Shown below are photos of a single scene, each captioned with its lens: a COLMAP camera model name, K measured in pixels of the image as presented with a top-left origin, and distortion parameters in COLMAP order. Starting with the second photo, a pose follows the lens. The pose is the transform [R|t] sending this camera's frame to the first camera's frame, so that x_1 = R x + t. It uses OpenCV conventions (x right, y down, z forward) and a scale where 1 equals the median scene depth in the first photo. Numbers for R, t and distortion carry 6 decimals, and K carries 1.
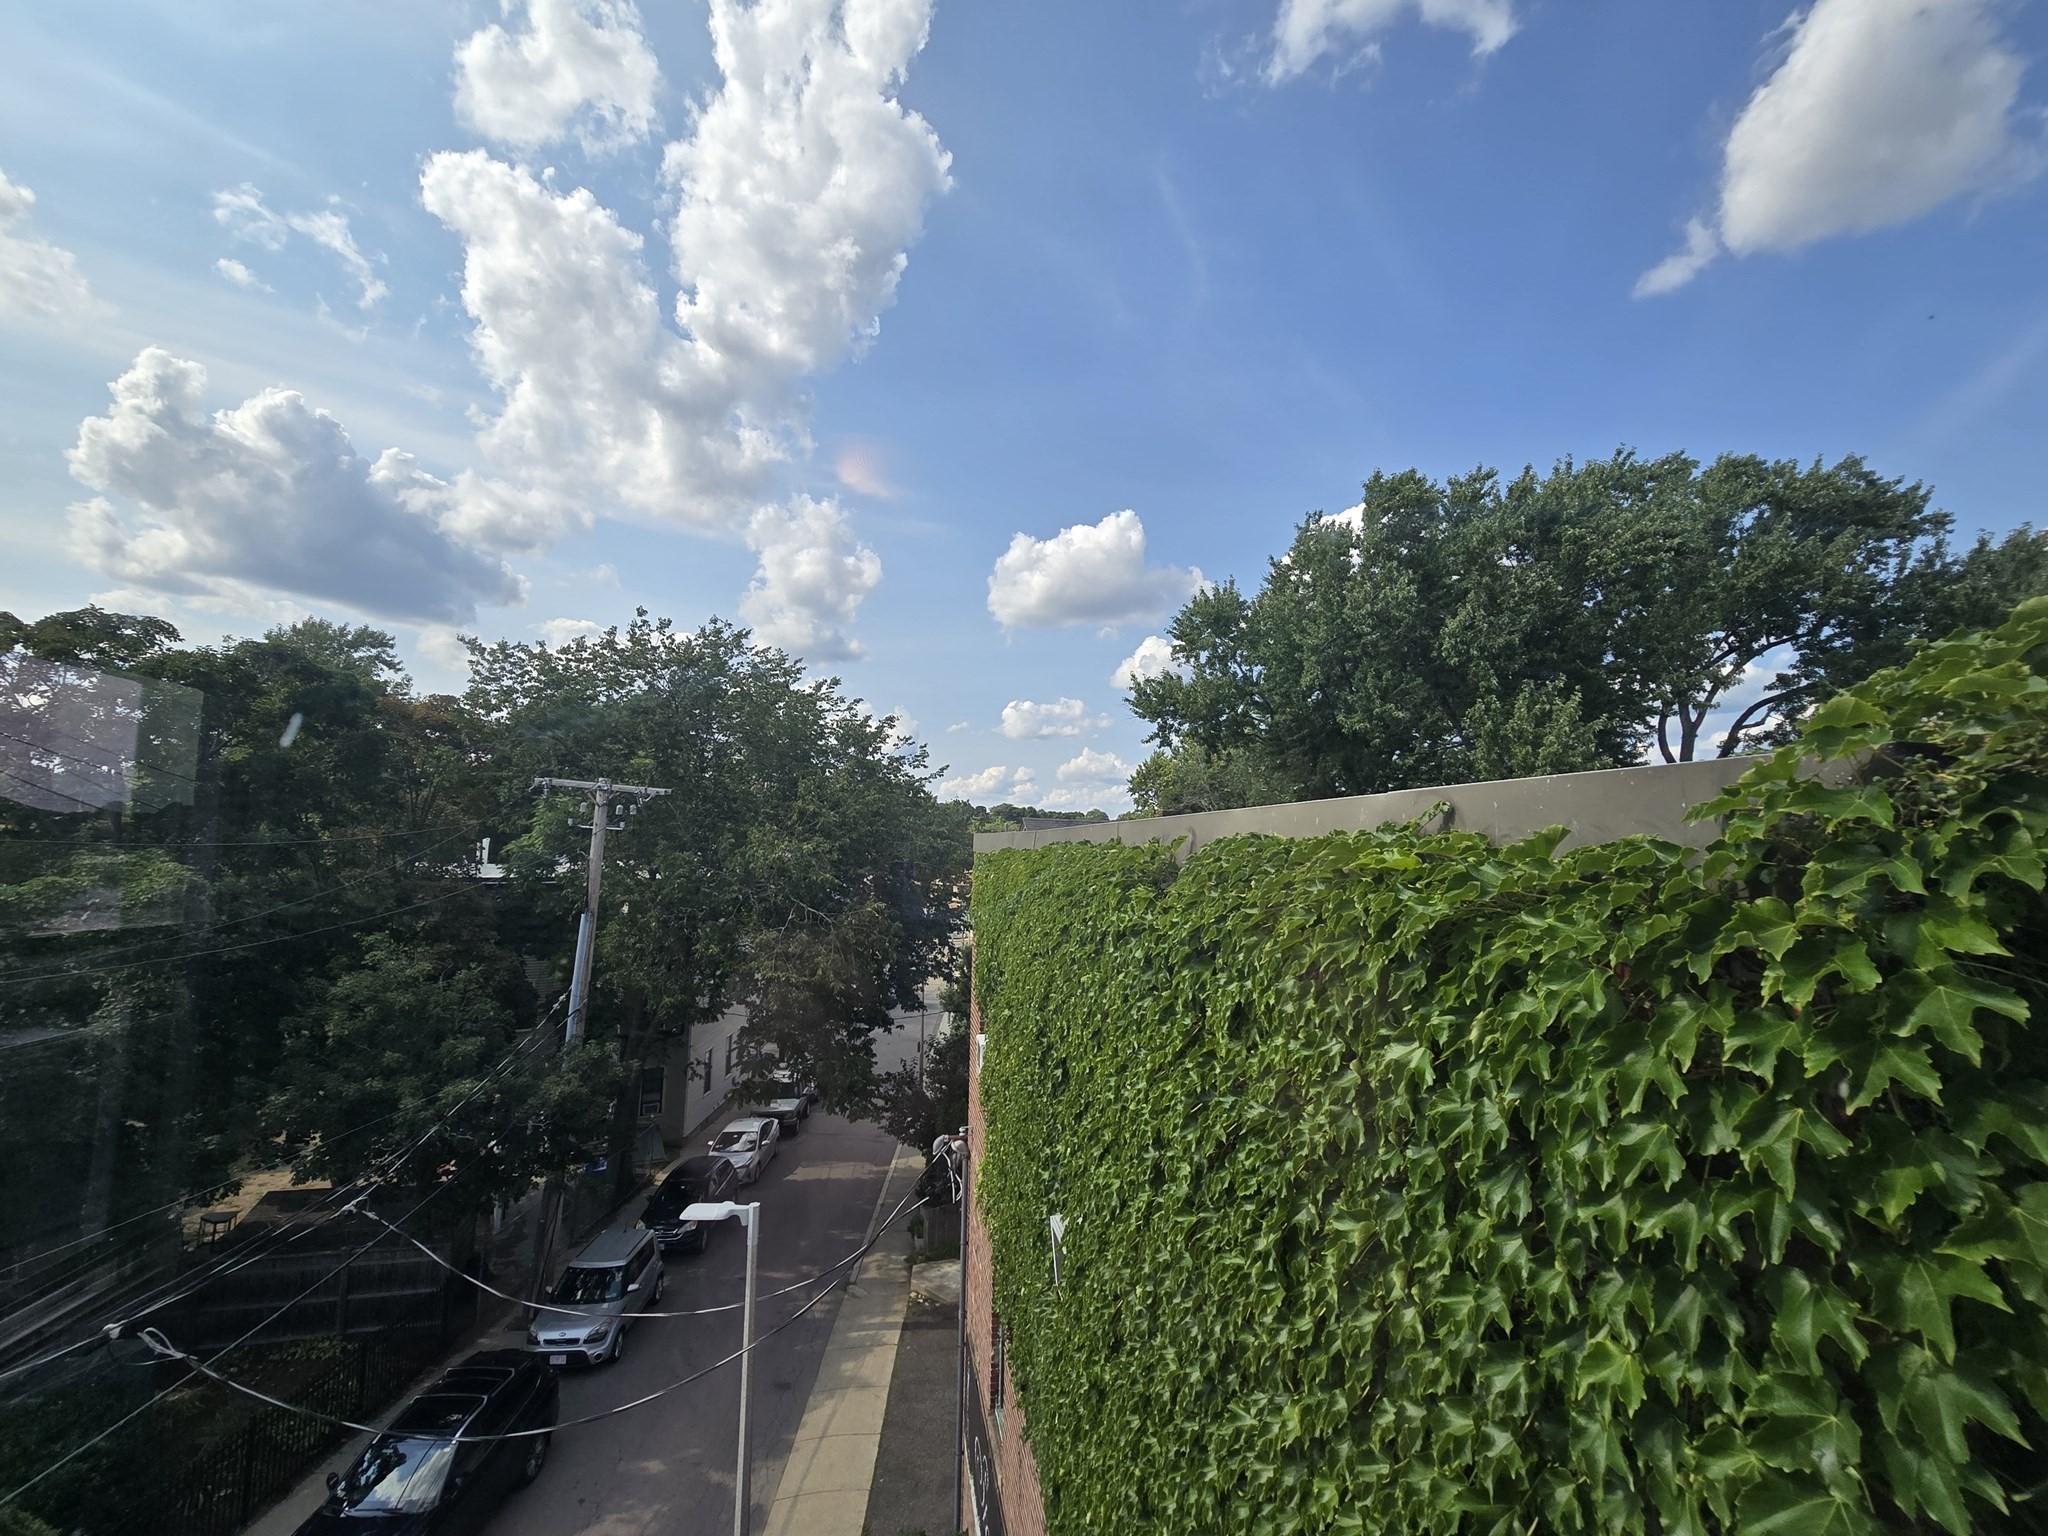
lens RADIAL K [[893.9, 0, 1019.6], [0, 893.9, 766.7], [0, 0, 1]] dist [0.000182, -0.000007]
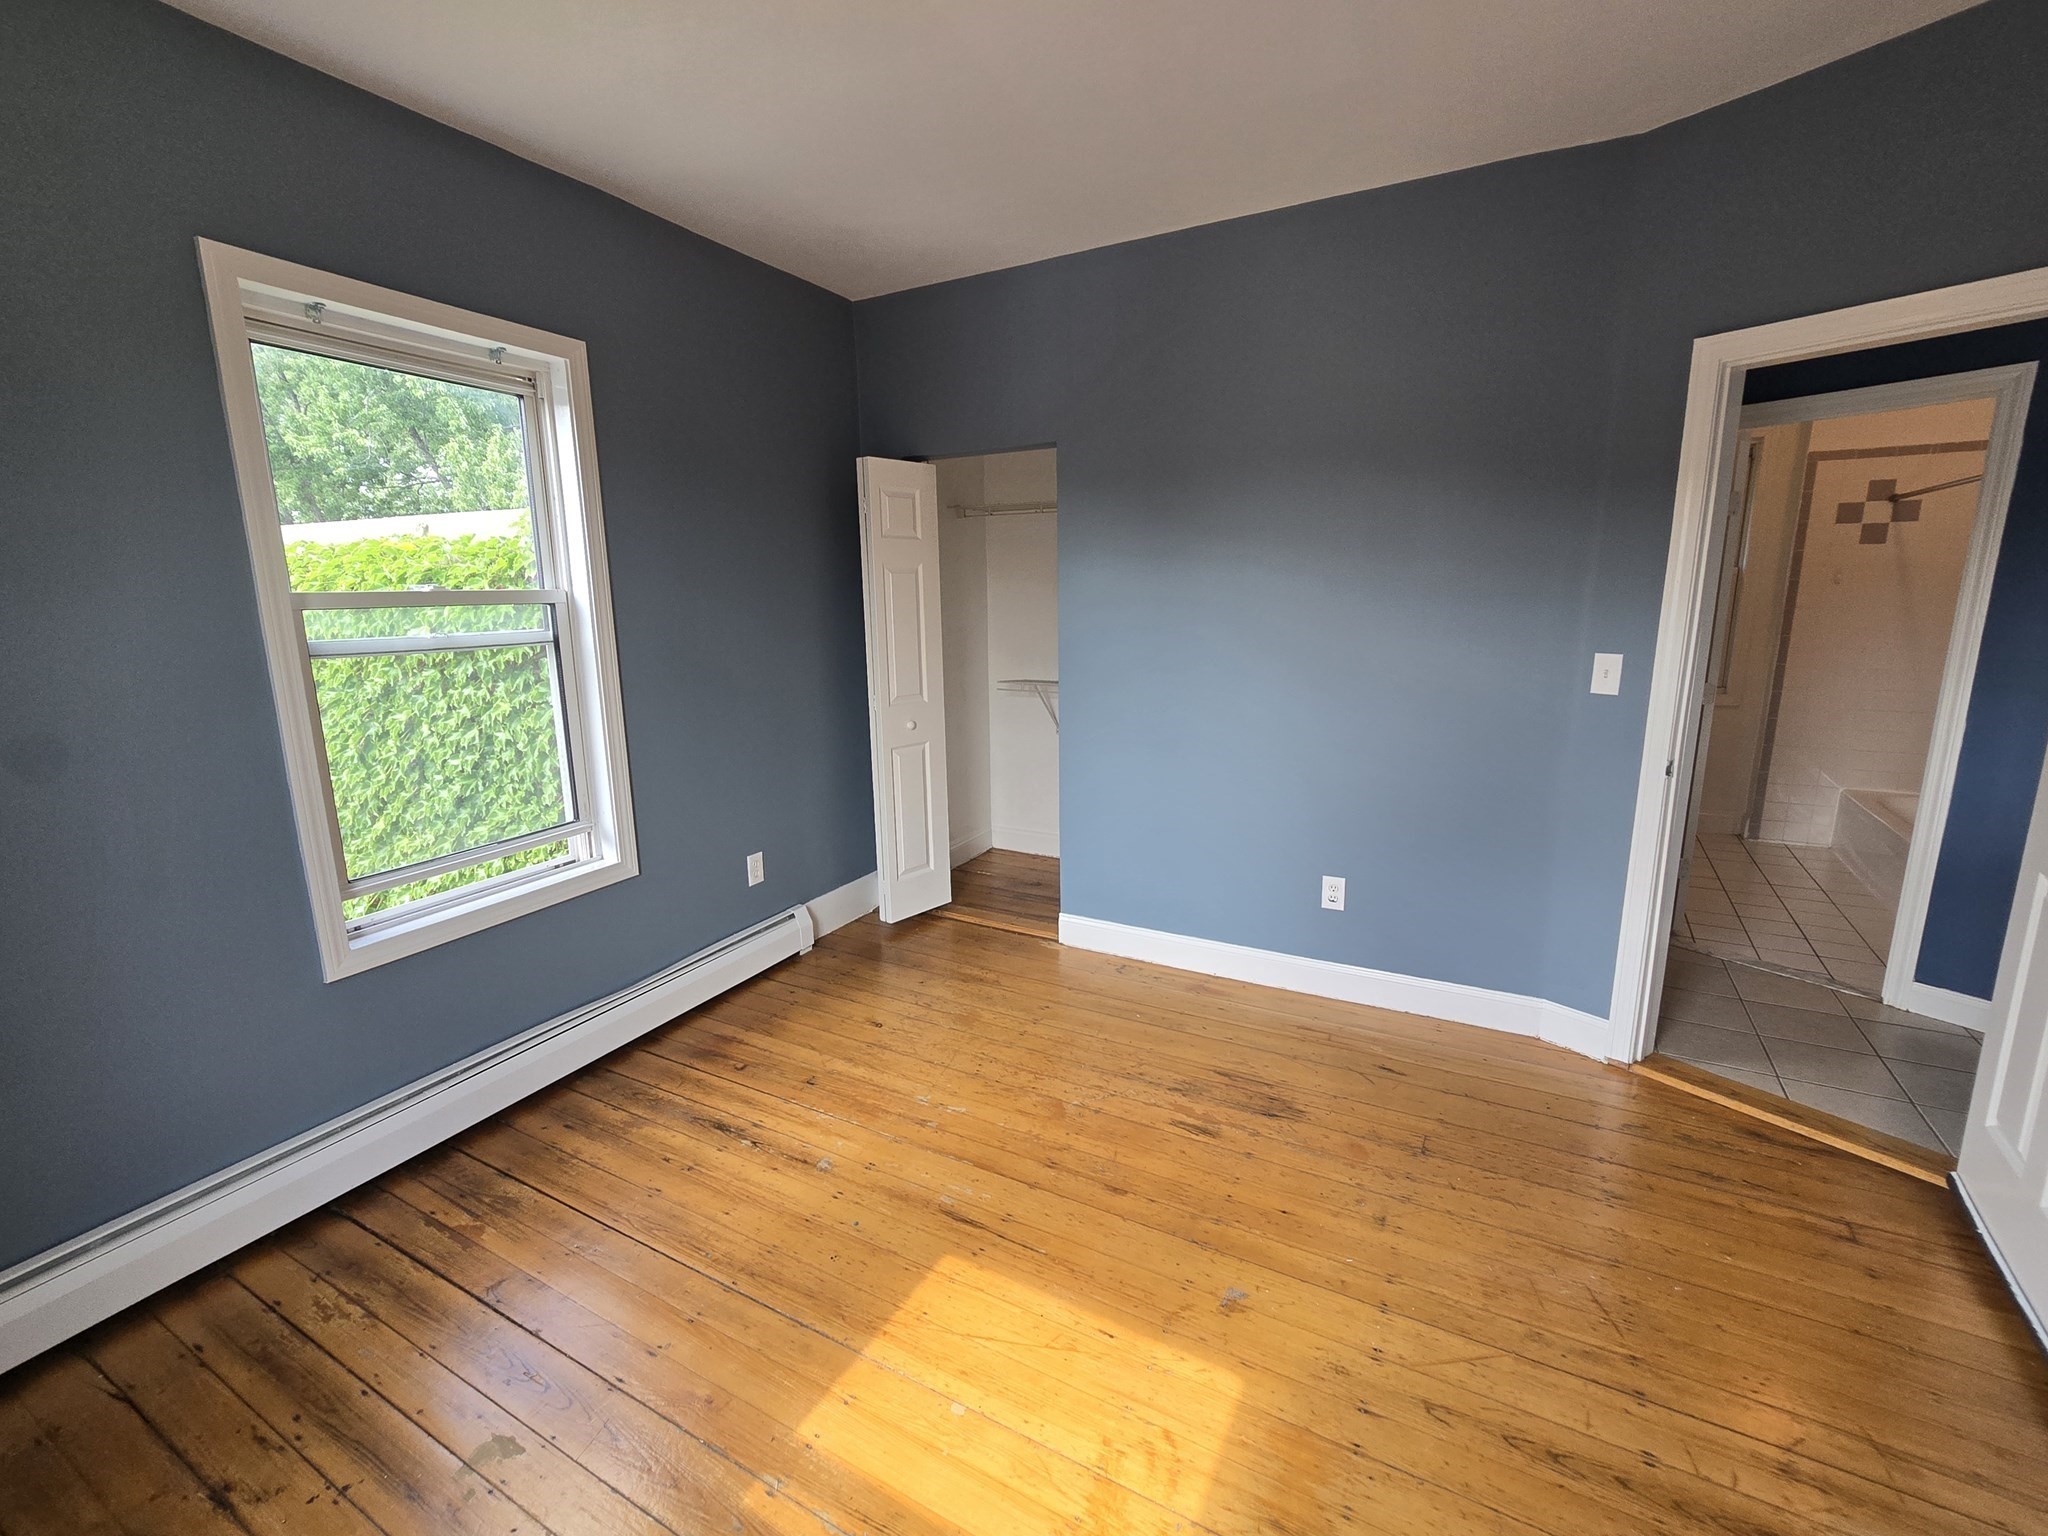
lens RADIAL K [[893.9, 0, 1019.7], [0, 893.9, 780.7], [0, 0, 1]] dist [0.000182, -0.000007]
pose [[0.528792, -0.191284, 0.826915, -0.079199], [-0.058667, 0.963705, 0.260442, -0.000675], [-0.846721, -0.186233, 0.498378, -0.167477]]
